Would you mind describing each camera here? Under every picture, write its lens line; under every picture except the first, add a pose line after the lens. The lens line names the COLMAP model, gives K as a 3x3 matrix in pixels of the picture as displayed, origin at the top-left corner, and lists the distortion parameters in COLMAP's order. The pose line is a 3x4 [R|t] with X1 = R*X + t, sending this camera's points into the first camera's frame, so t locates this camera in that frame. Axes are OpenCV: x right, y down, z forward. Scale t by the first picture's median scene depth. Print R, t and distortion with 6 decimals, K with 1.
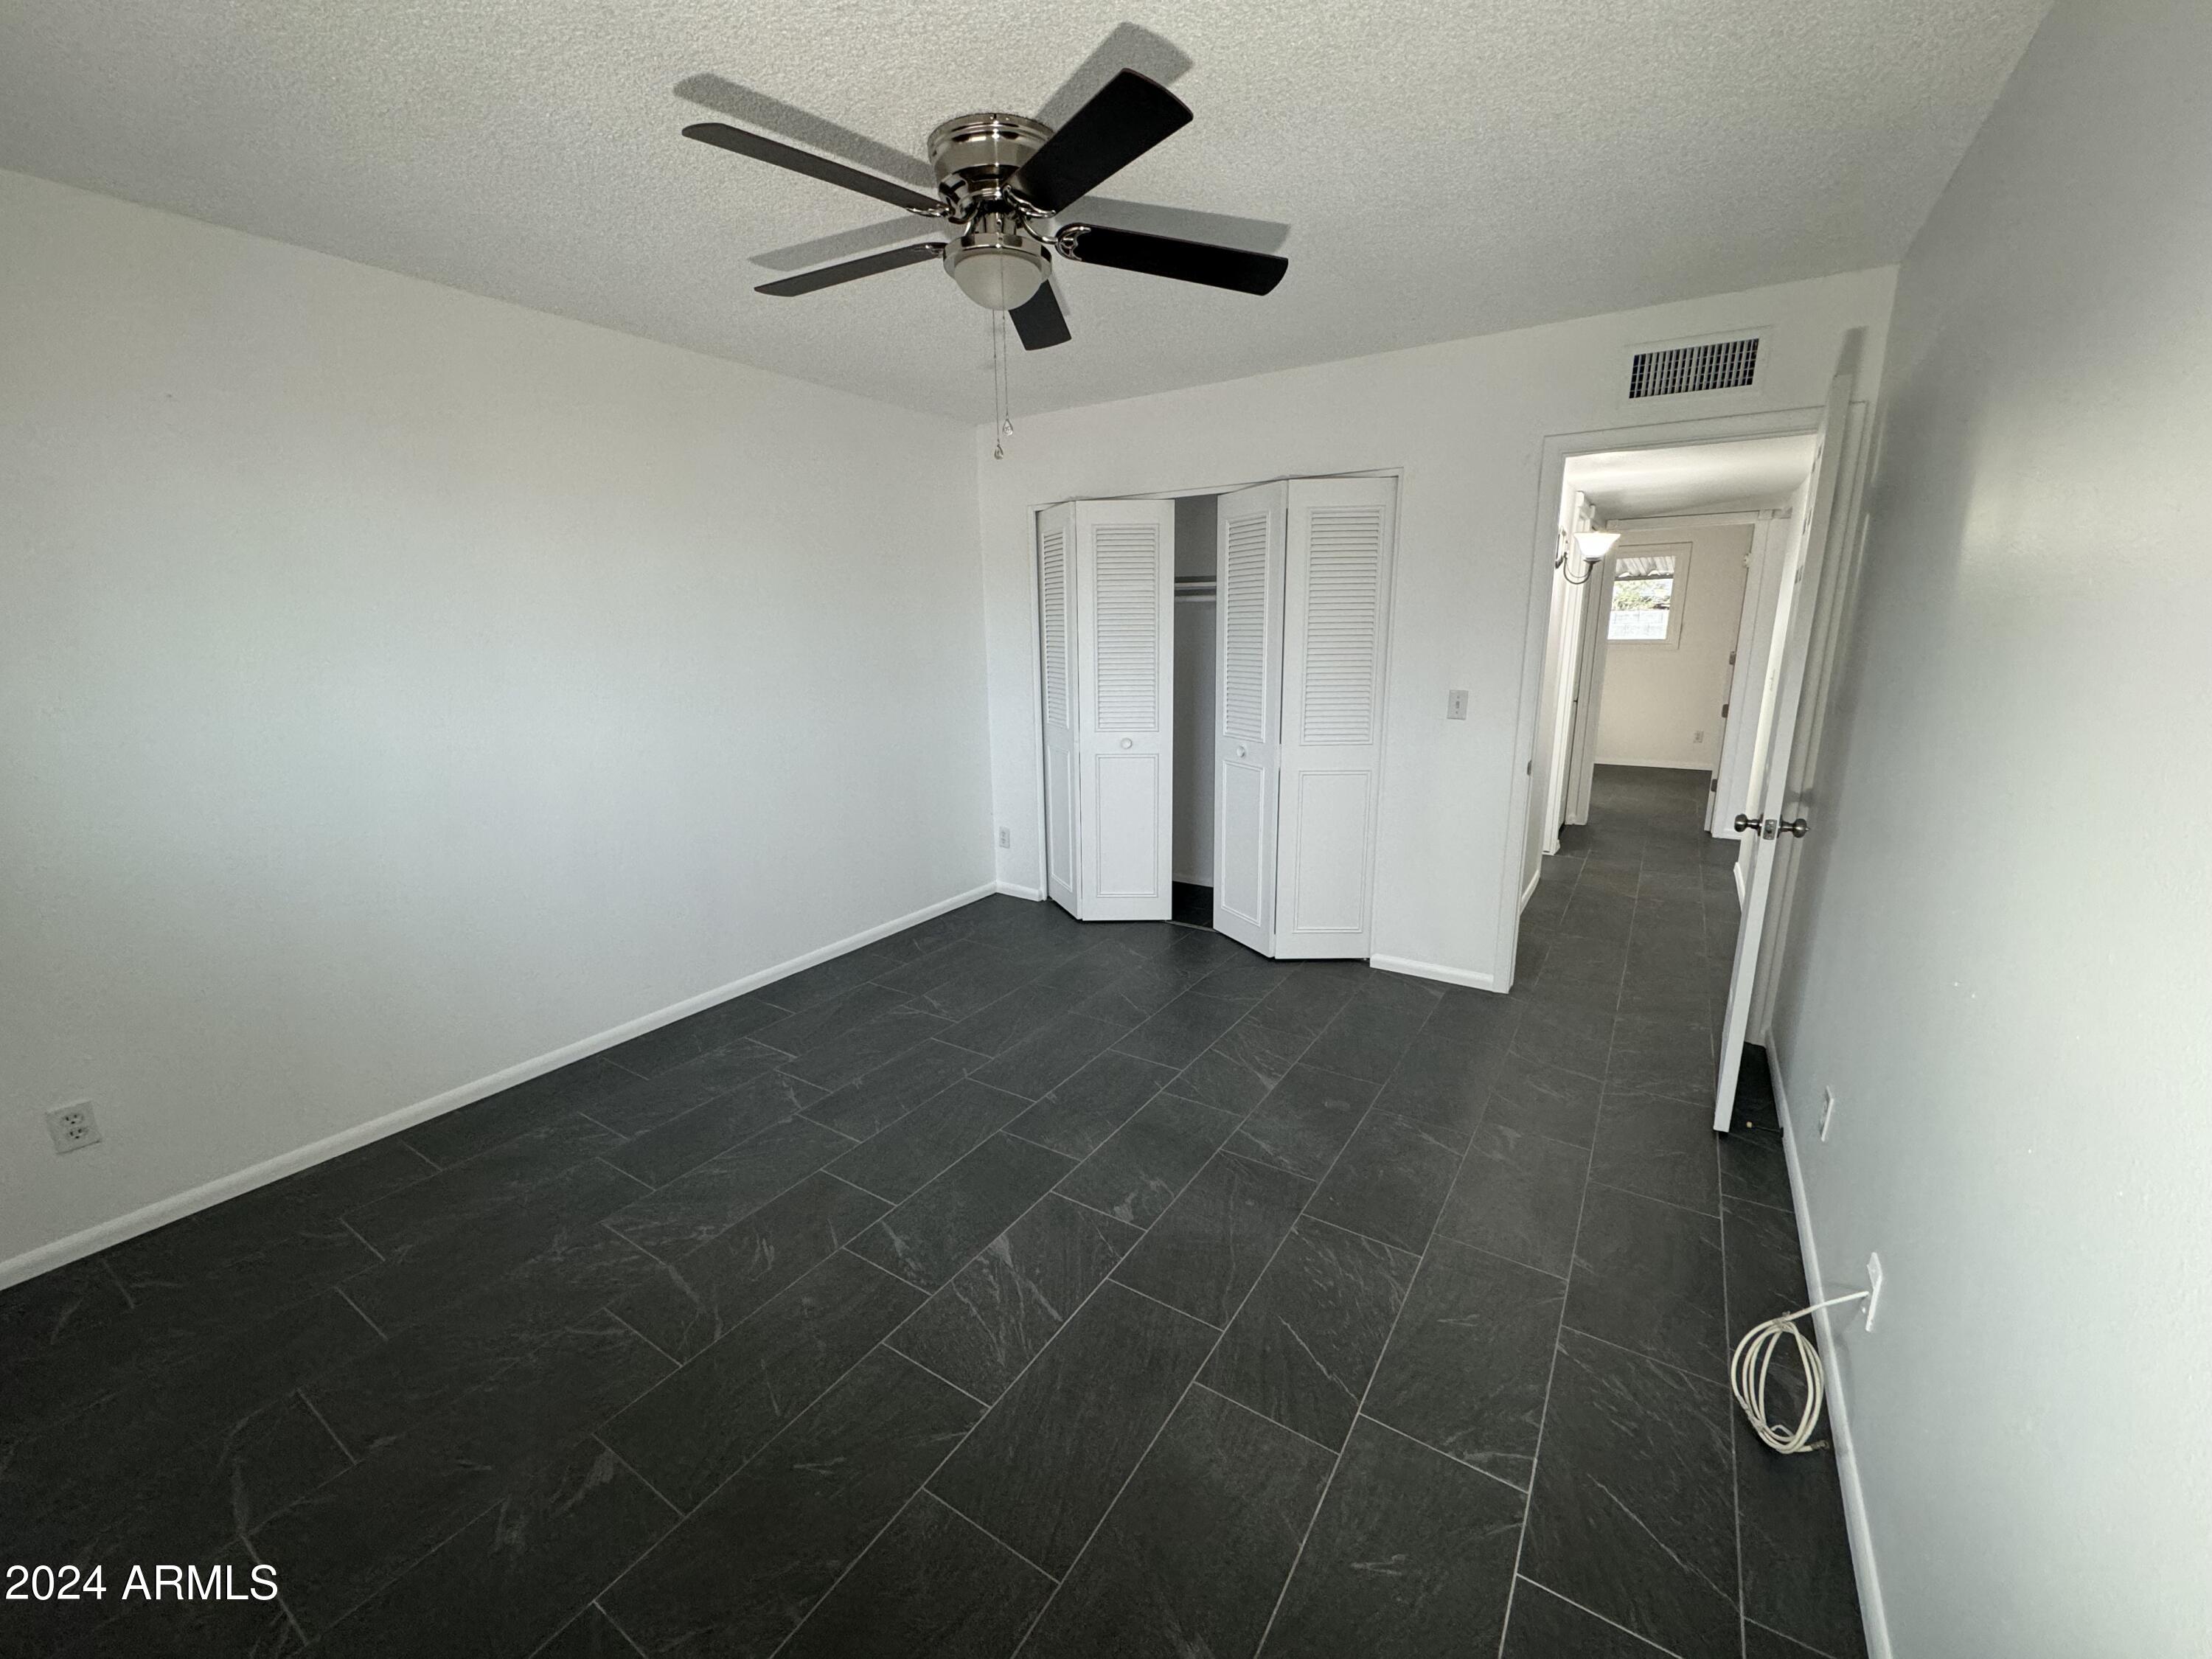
lens RADIAL K [[882.3, 0, 1101.8], [0, 882.3, 824.8], [0, 0, 1]] dist [-0.001812, 0.000273]
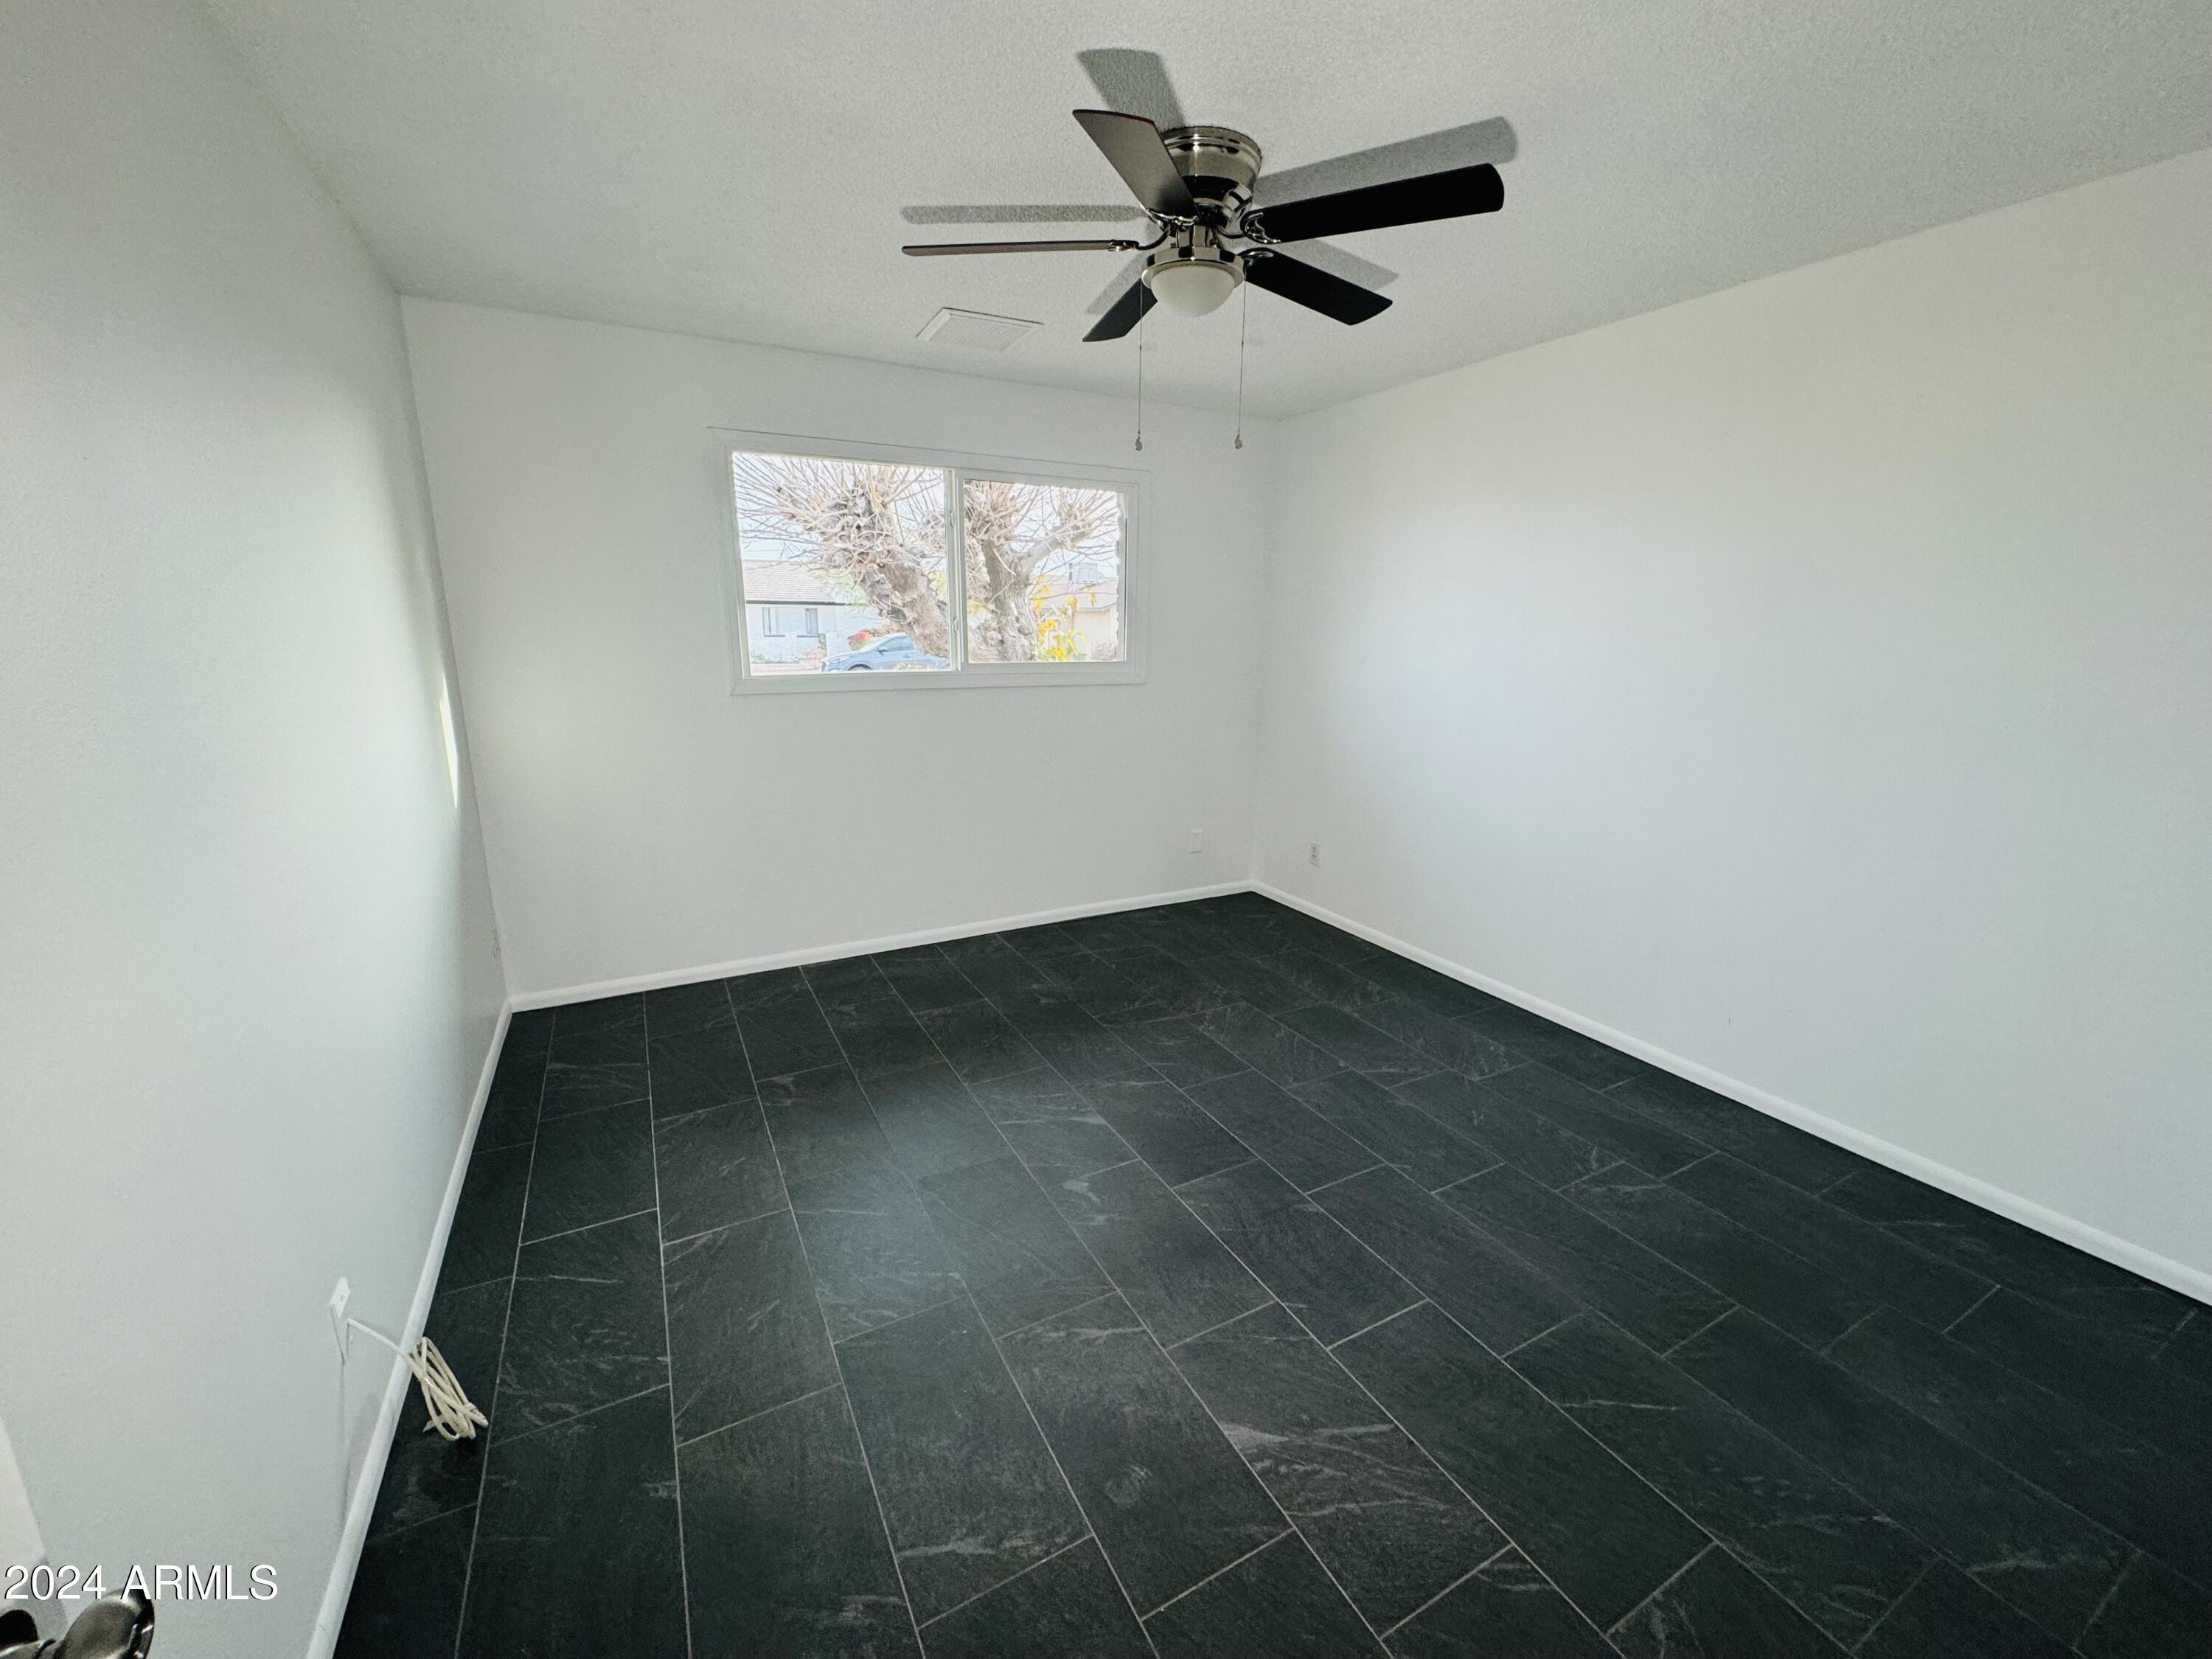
lens RADIAL K [[882.3, 0, 1103.7], [0, 882.3, 832.5], [0, 0, 1]] dist [-0.001812, 0.000273]
pose [[-0.481486, 0.212829, -0.850221, 0.824381], [-0.200013, 0.917789, 0.343012, -0.311807], [0.853326, 0.335211, -0.399334, 1.336452]]
